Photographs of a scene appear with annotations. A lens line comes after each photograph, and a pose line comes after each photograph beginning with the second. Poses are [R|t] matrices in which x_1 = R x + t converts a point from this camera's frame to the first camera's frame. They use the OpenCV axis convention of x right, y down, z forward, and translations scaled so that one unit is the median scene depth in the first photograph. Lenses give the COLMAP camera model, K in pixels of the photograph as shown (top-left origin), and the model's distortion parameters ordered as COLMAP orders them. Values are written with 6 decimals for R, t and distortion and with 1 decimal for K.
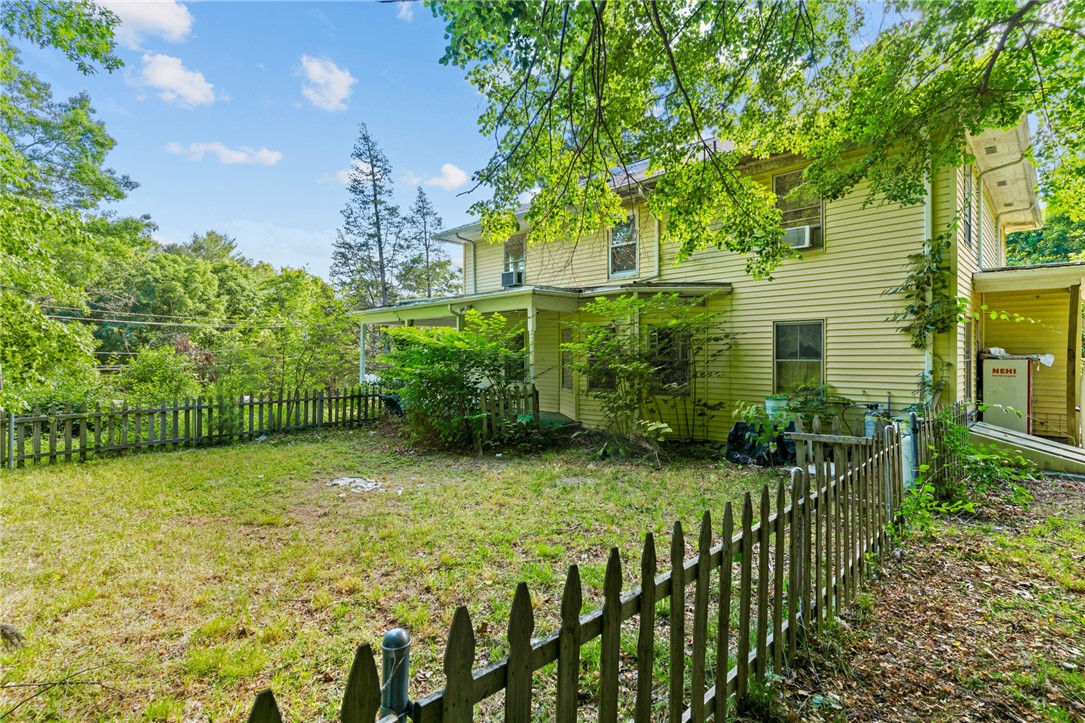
lens RADIAL K [[517.0, 0, 544.4], [0, 517.0, 338.2], [0, 0, 1]] dist [0.002061, -0.000183]
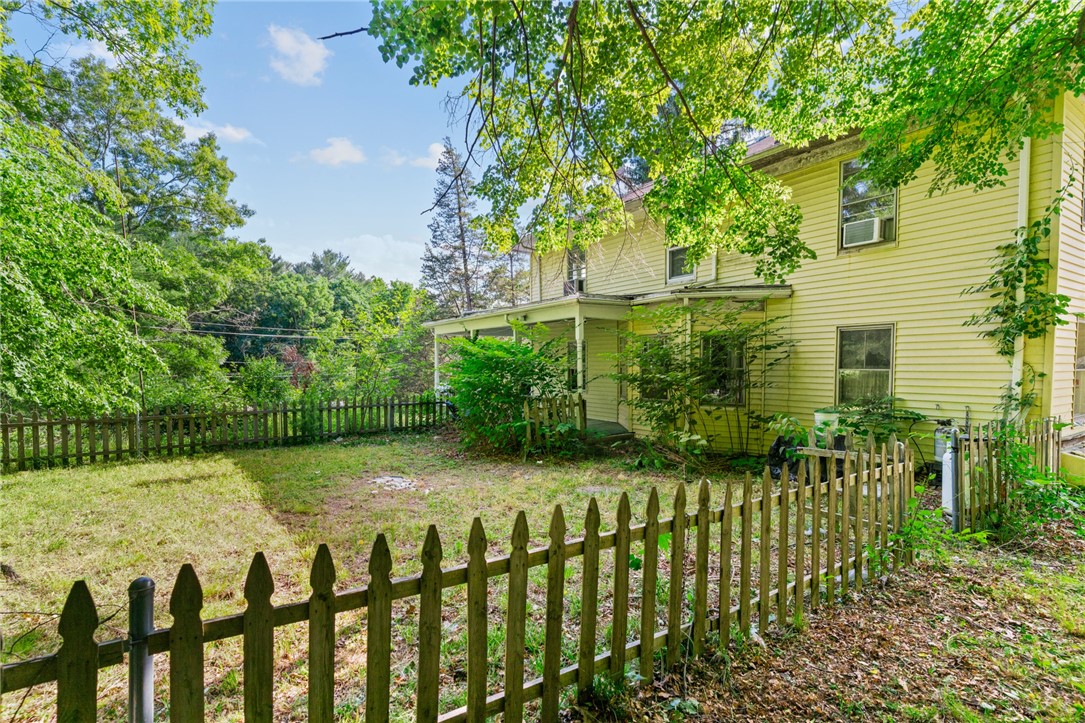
lens RADIAL K [[525.7, 0, 542.3], [0, 525.7, 374.3], [0, 0, 1]] dist [0.001683, 0.000713]
pose [[0.980156, 0.002824, -0.198209, 0.131444], [0.007481, 0.998659, 0.051222, -0.000474], [0.198088, -0.051688, 0.978821, -0.008281]]
